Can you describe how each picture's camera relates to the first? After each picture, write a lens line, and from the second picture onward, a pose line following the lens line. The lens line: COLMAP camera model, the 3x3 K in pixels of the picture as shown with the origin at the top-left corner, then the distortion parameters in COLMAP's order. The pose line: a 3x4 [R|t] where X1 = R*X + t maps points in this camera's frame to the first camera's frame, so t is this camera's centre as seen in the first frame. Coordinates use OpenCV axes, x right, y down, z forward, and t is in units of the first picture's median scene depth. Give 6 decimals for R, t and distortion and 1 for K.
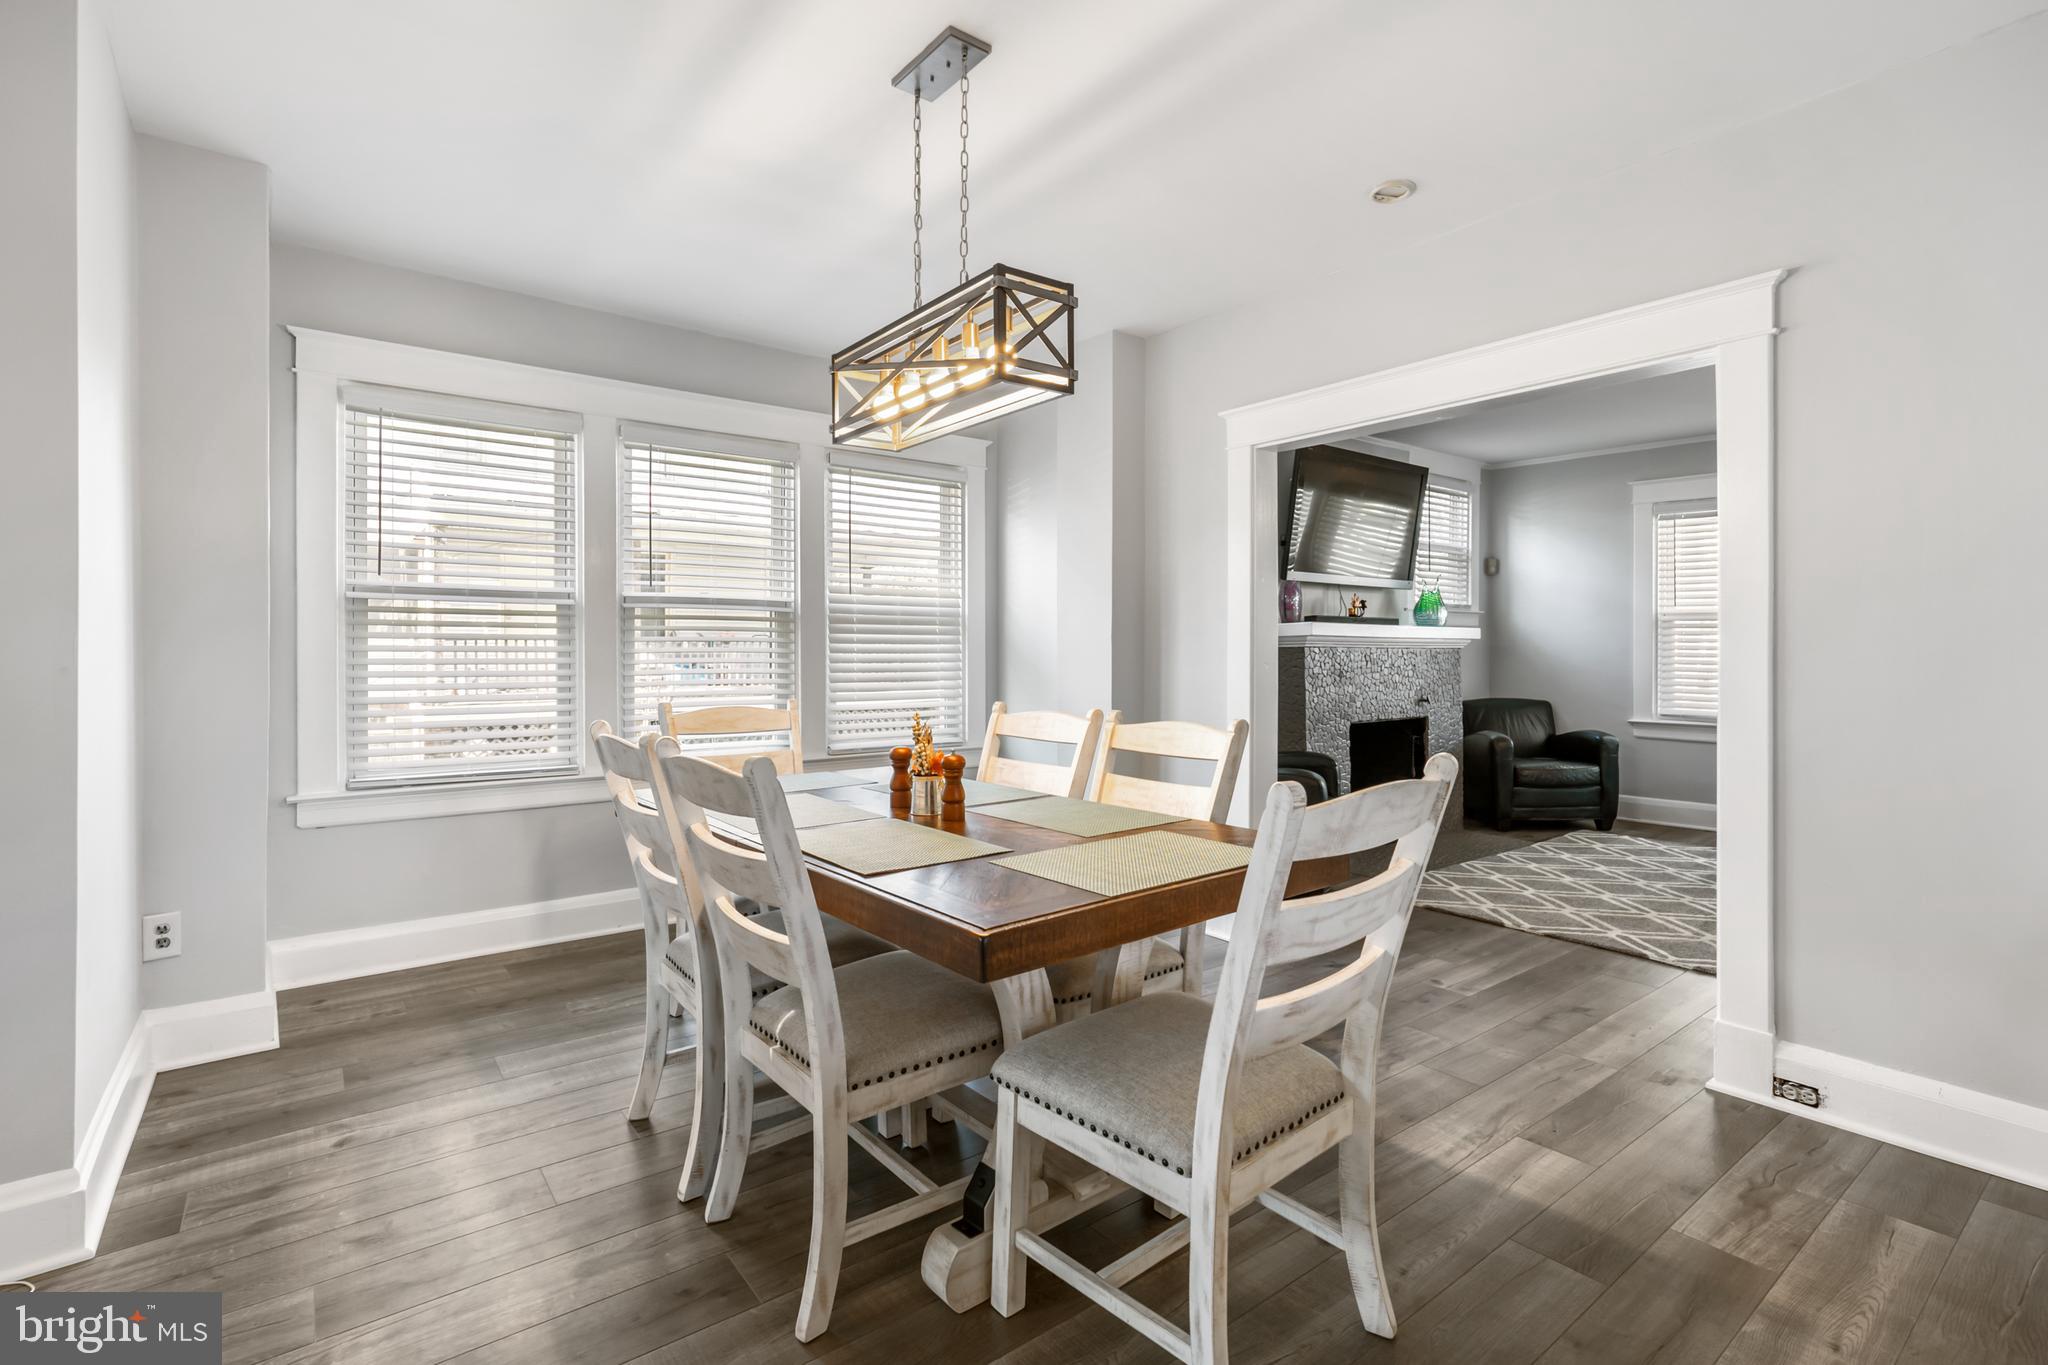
lens RADIAL K [[970.1, 0, 1032.0], [0, 970.1, 645.2], [0, 0, 1]] dist [-0.005057, -0.000209]
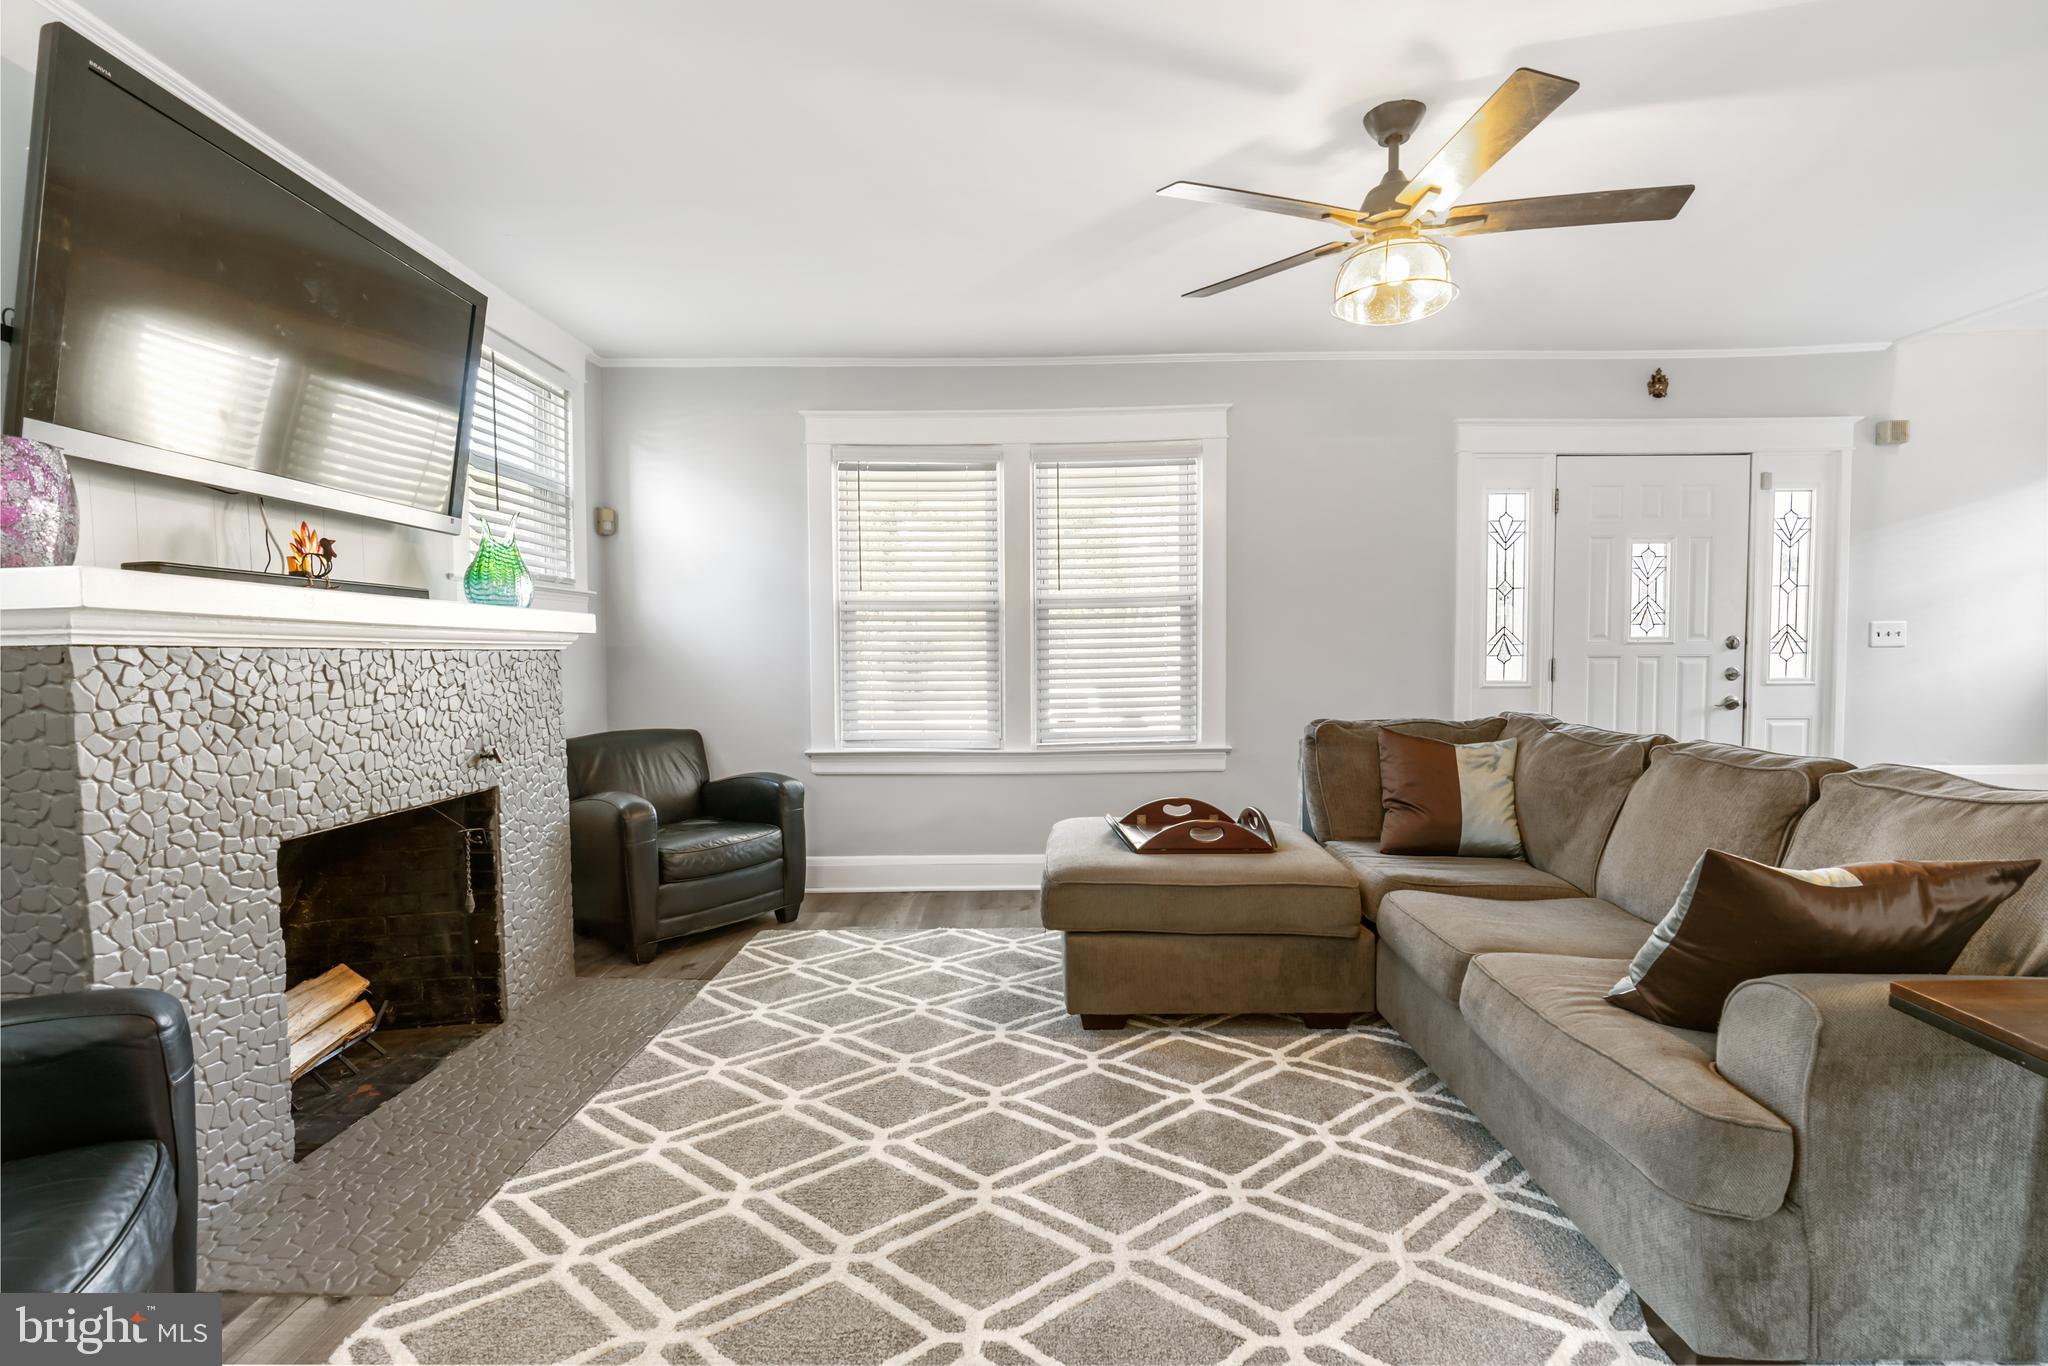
lens RADIAL K [[935.1, 0, 1025.0], [0, 935.1, 699.9], [0, 0, 1]] dist [-0.011487, 0.000468]
pose [[0.637651, -0.044992, 0.769010, 0.207540], [0.006118, 0.998557, 0.053348, 0.004608], [-0.770301, -0.029313, 0.637006, 0.469783]]
